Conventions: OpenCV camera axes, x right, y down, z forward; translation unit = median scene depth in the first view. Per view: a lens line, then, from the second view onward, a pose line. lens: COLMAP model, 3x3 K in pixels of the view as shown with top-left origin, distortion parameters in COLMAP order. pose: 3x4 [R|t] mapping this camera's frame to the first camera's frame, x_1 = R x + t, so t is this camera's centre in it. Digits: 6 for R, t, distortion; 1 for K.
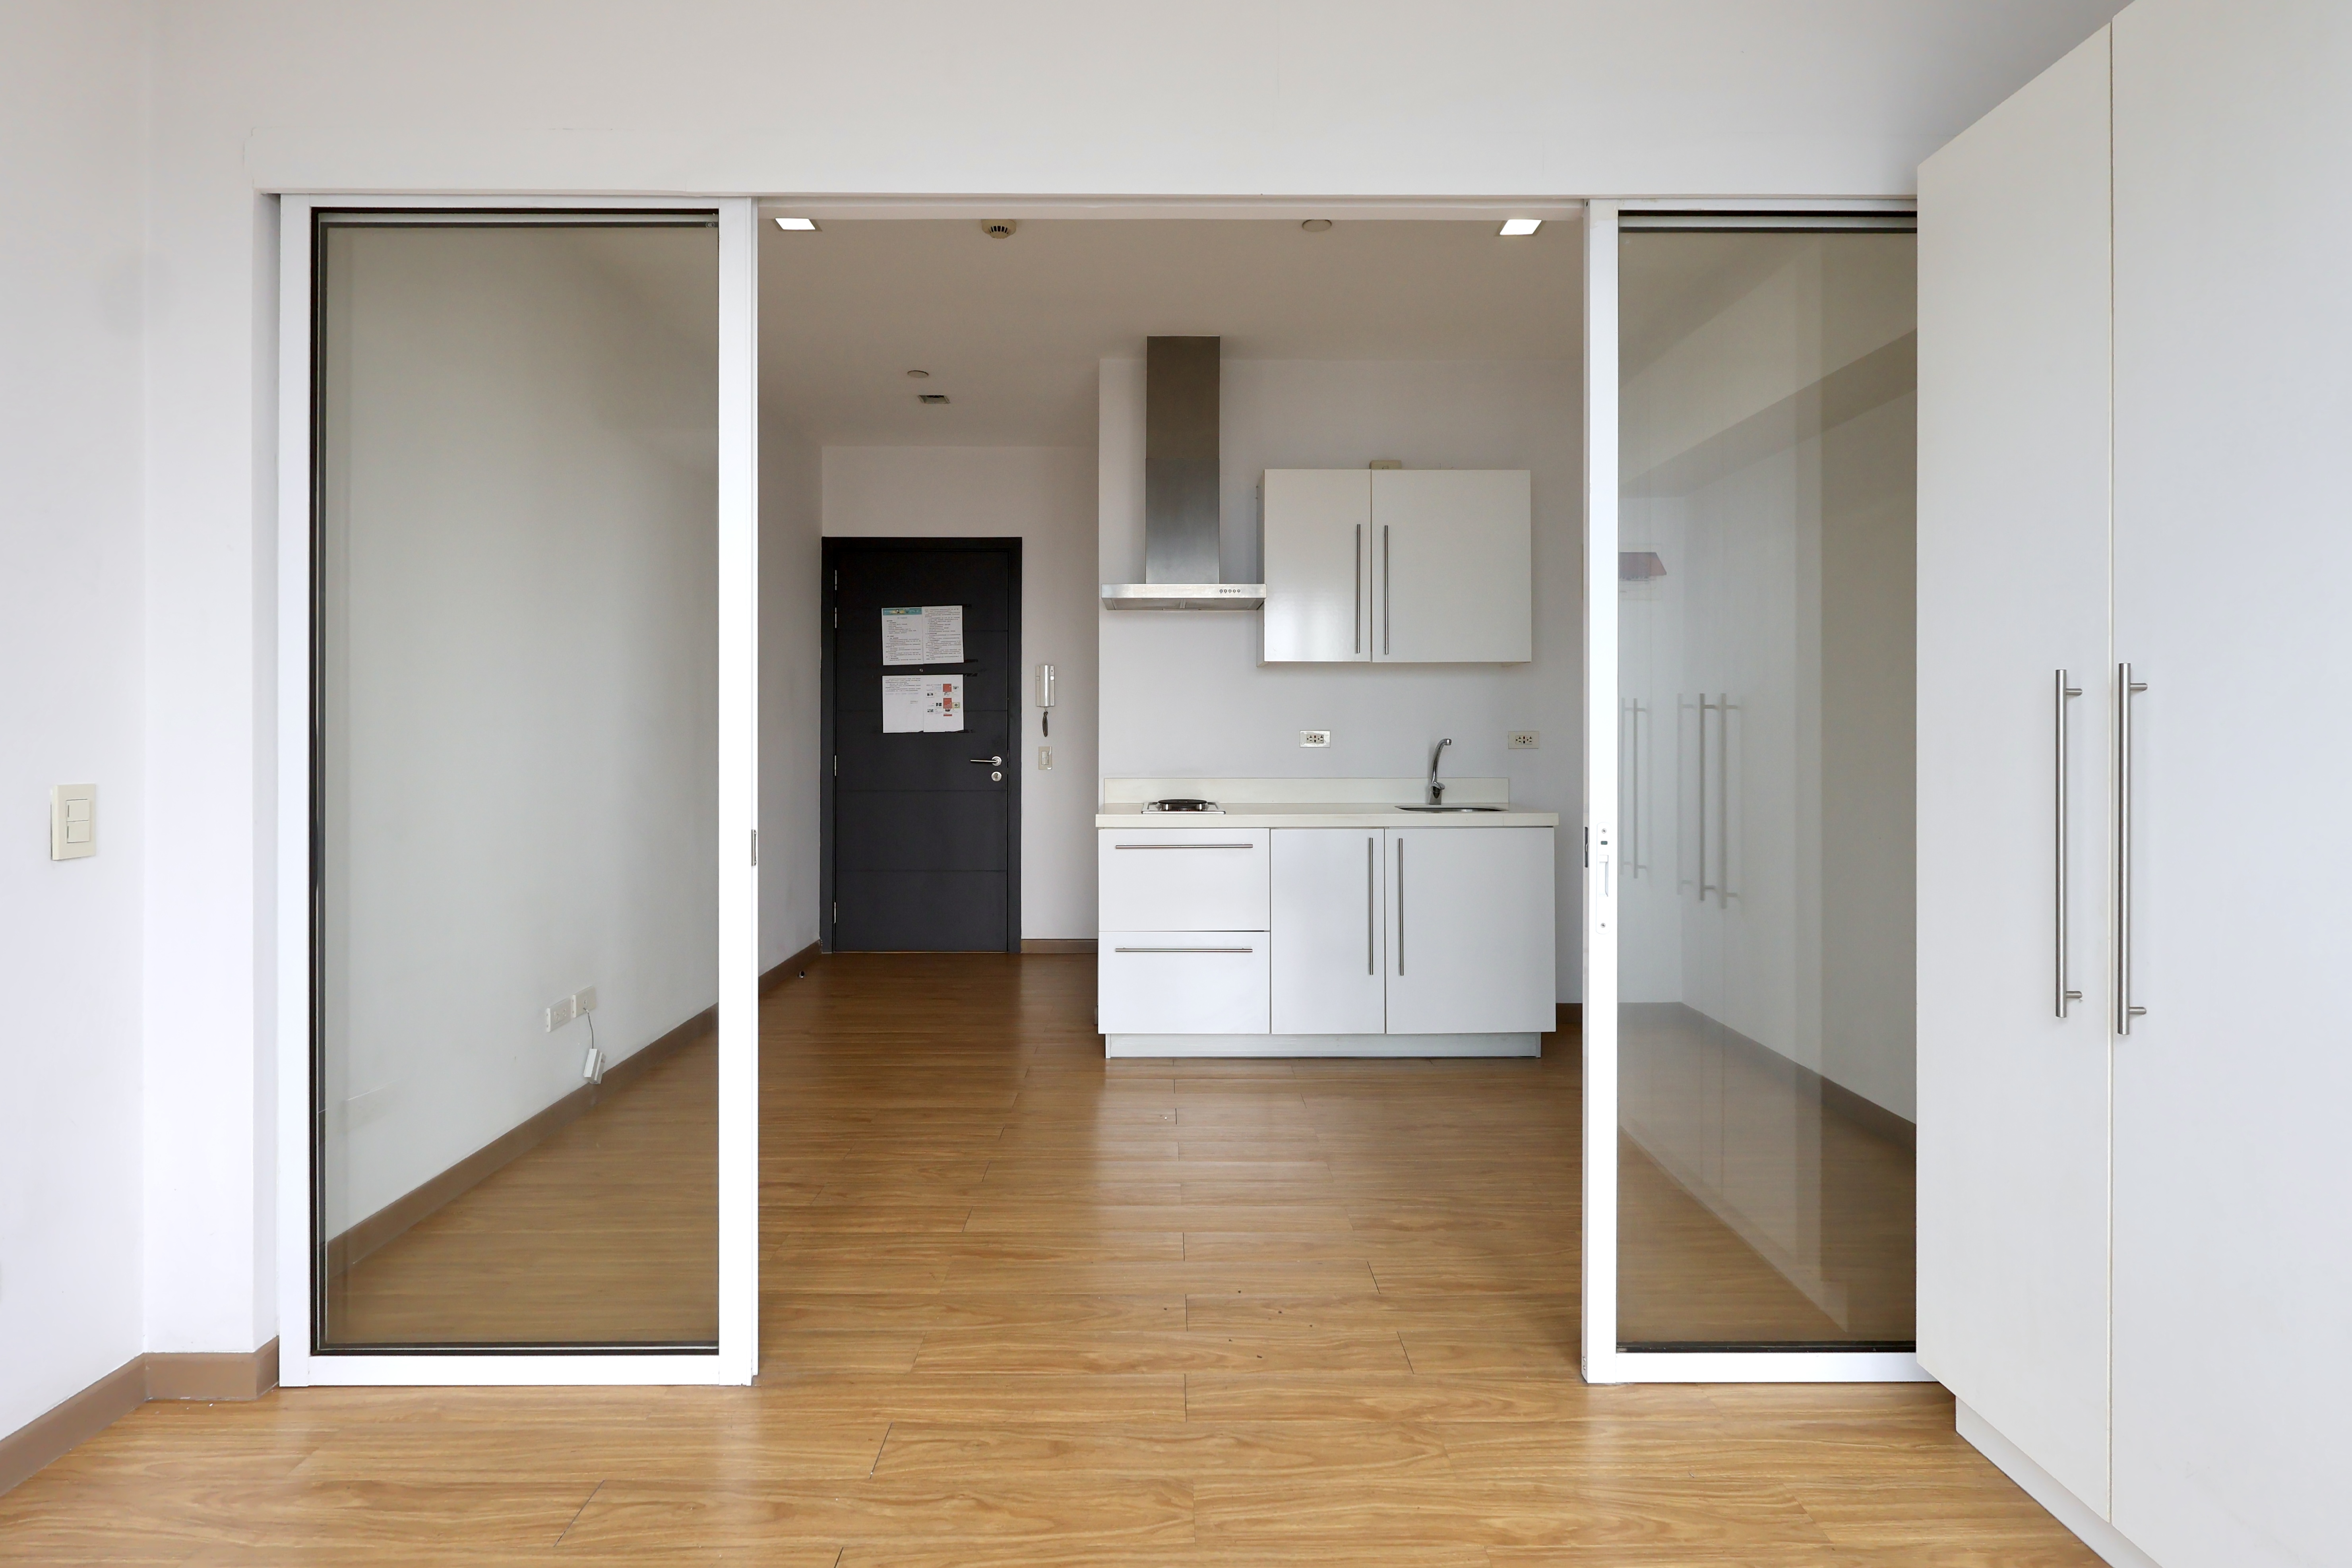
lens RADIAL K [[1156.1, 0, 1170.9], [0, 1156.1, 729.8], [0, 0, 1]] dist [-0.004381, 0.001604]
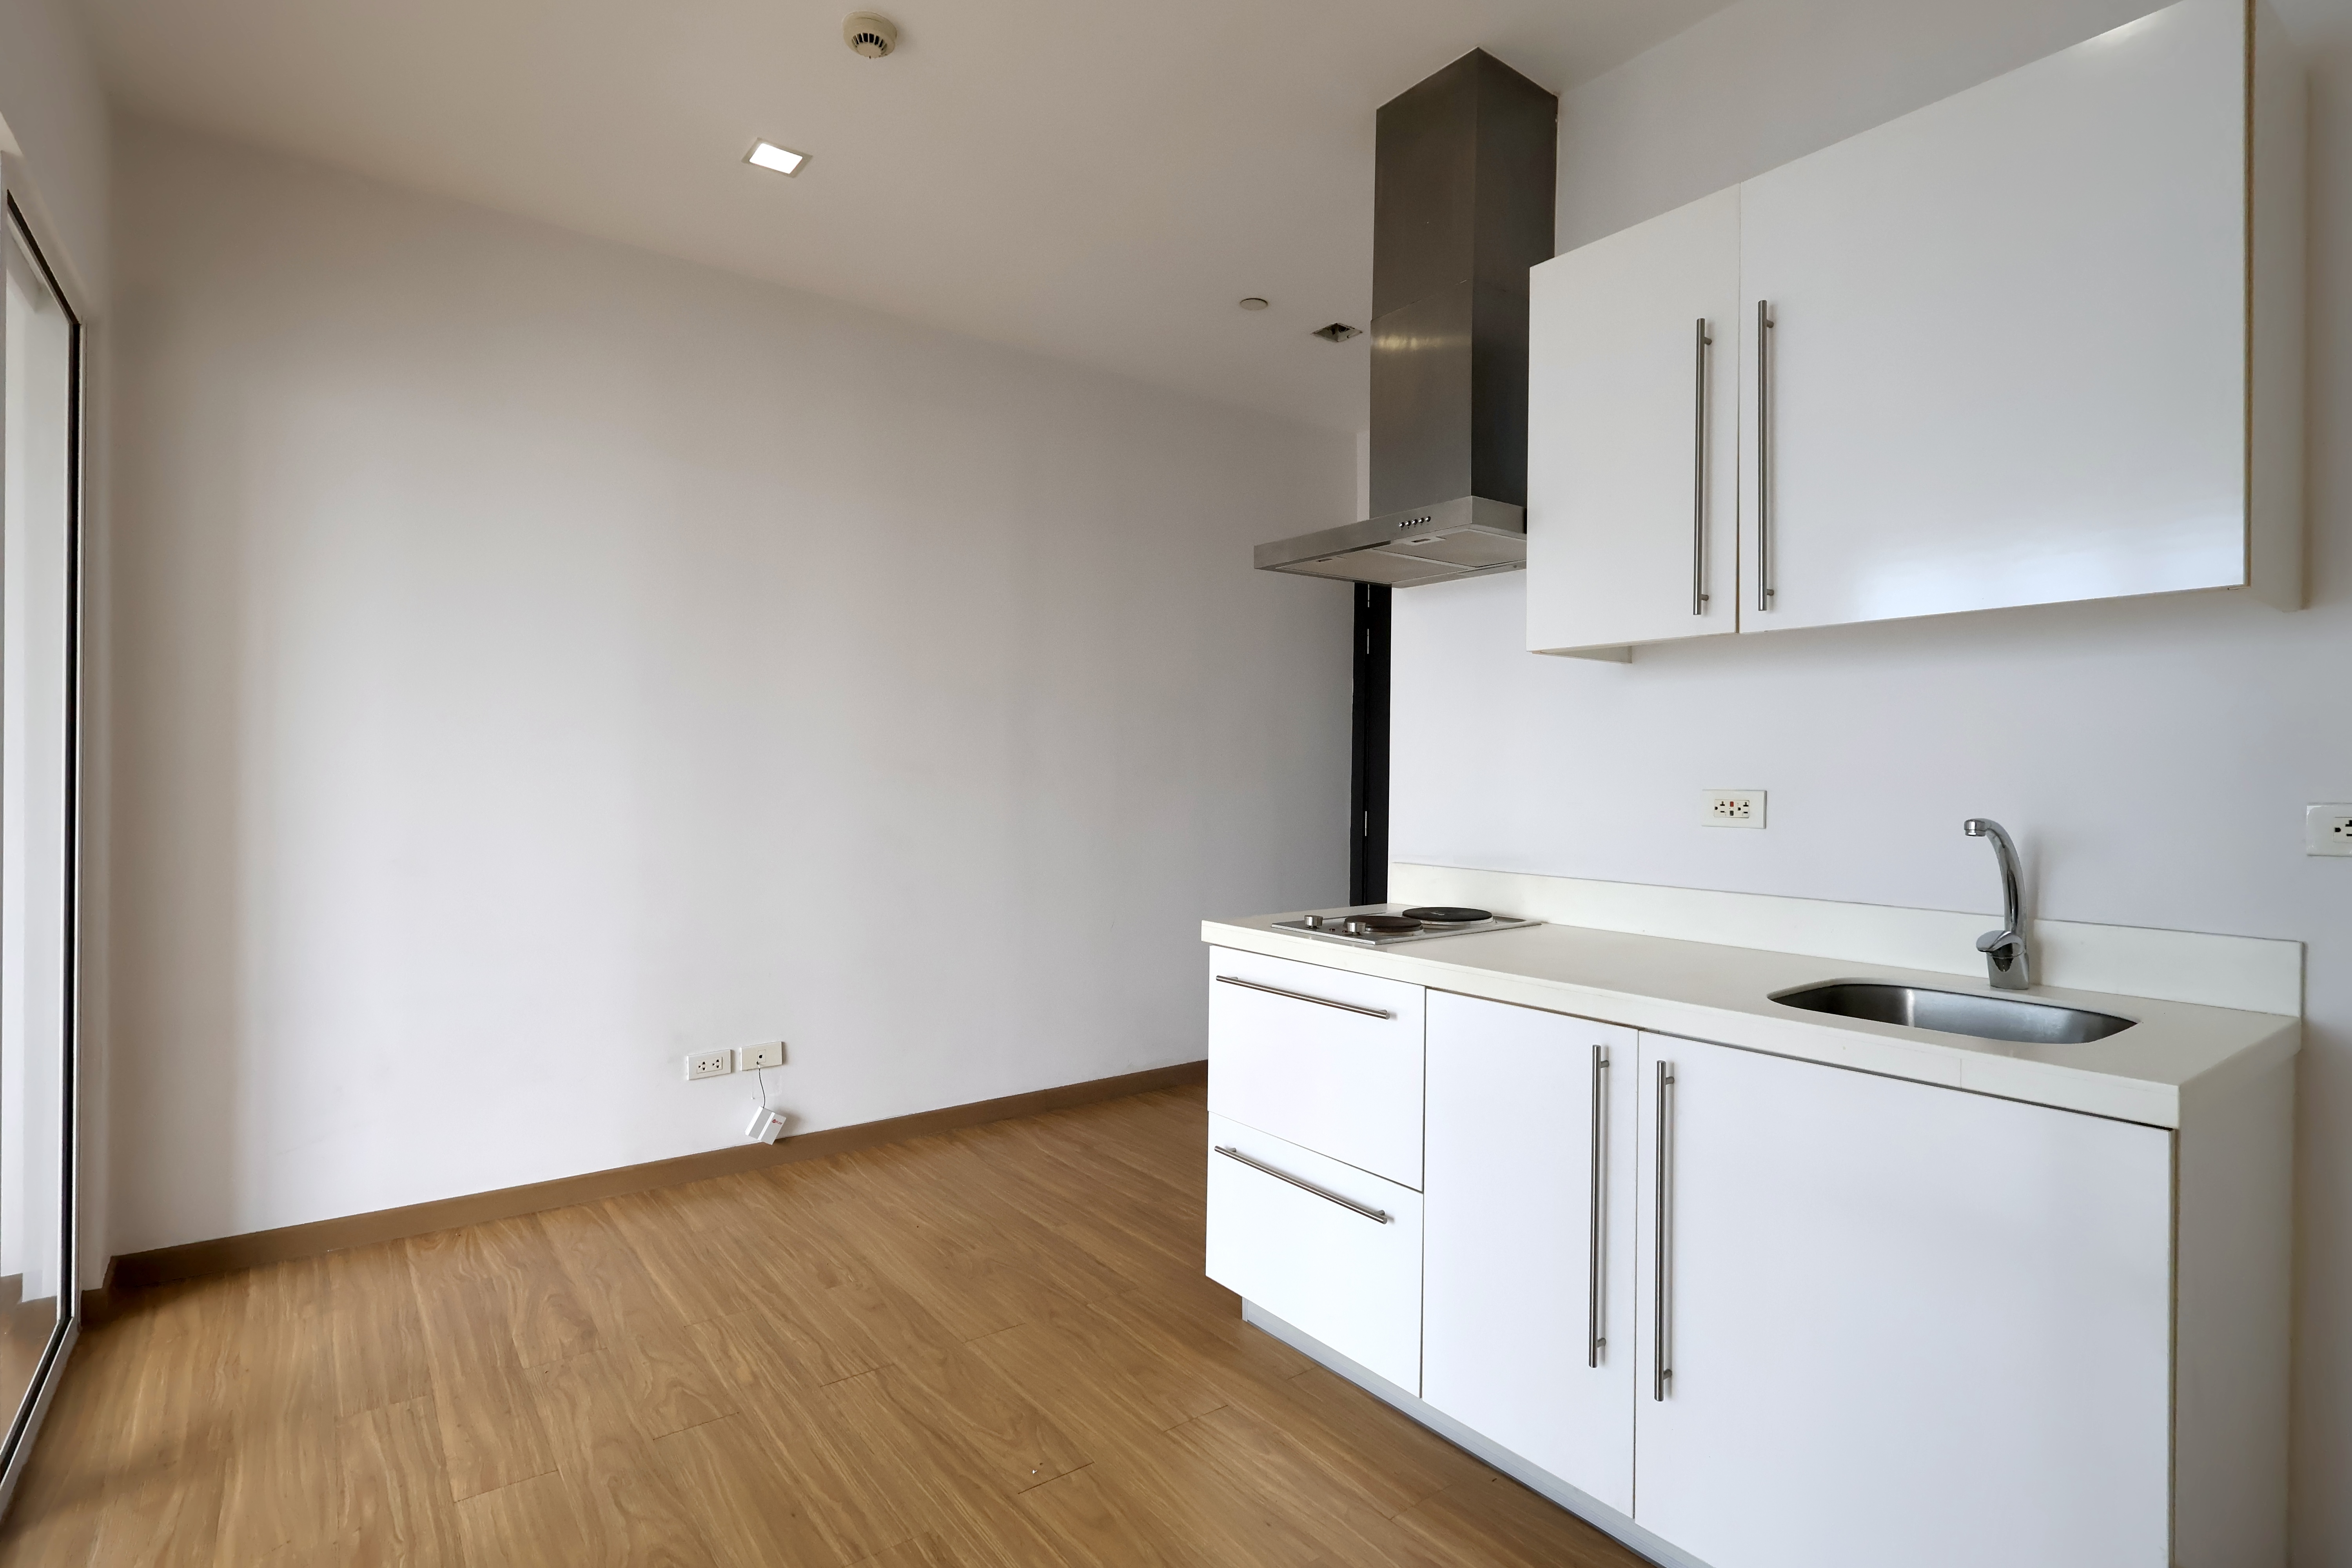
lens RADIAL K [[1156.0, 0, 1189.7], [0, 1156.0, 777.7], [0, 0, 1]] dist [-0.004381, 0.001604]
pose [[0.598437, 0.010849, -0.801096, 0.715290], [-0.010579, 0.999928, 0.005639, -0.010293], [0.801100, 0.005100, 0.598509, 1.058248]]
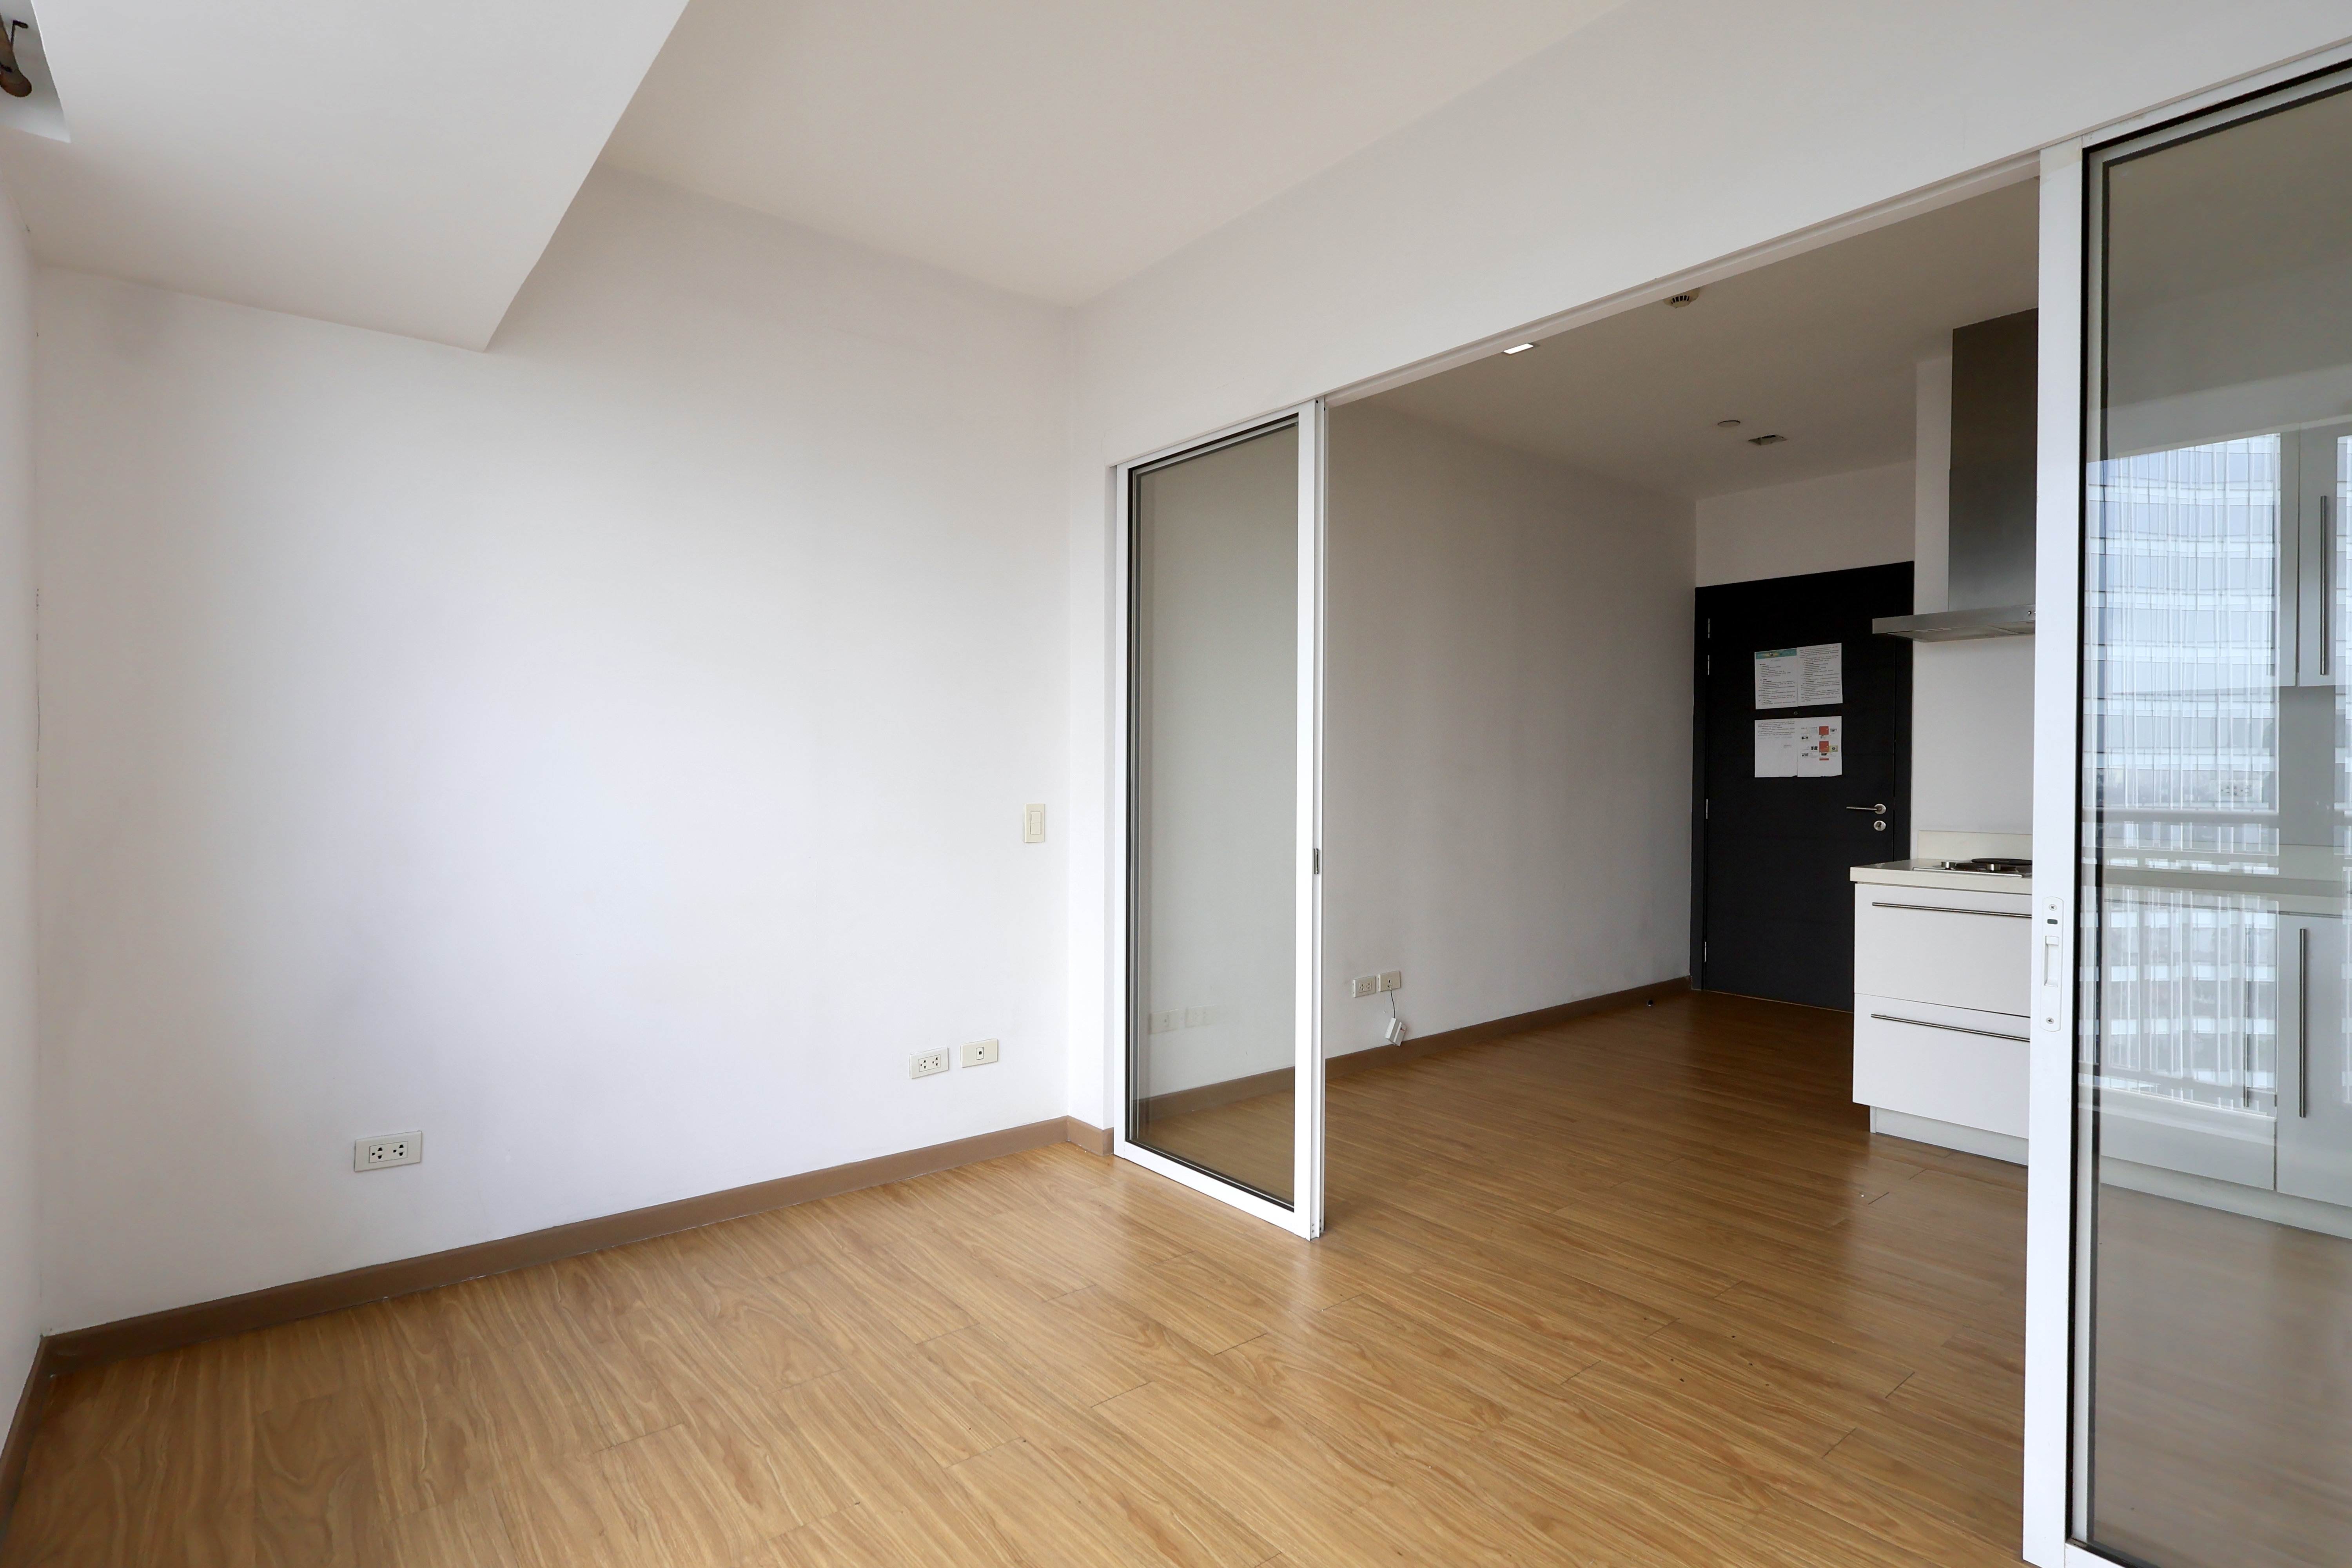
lens RADIAL K [[1156.0, 0, 1187.6], [0, 1156.0, 762.2], [0, 0, 1]] dist [-0.004381, 0.001604]
pose [[0.629293, -0.002234, -0.777165, 0.549916], [-0.003756, 0.999975, -0.005915, -0.007301], [0.777159, 0.006641, 0.629270, -0.006753]]
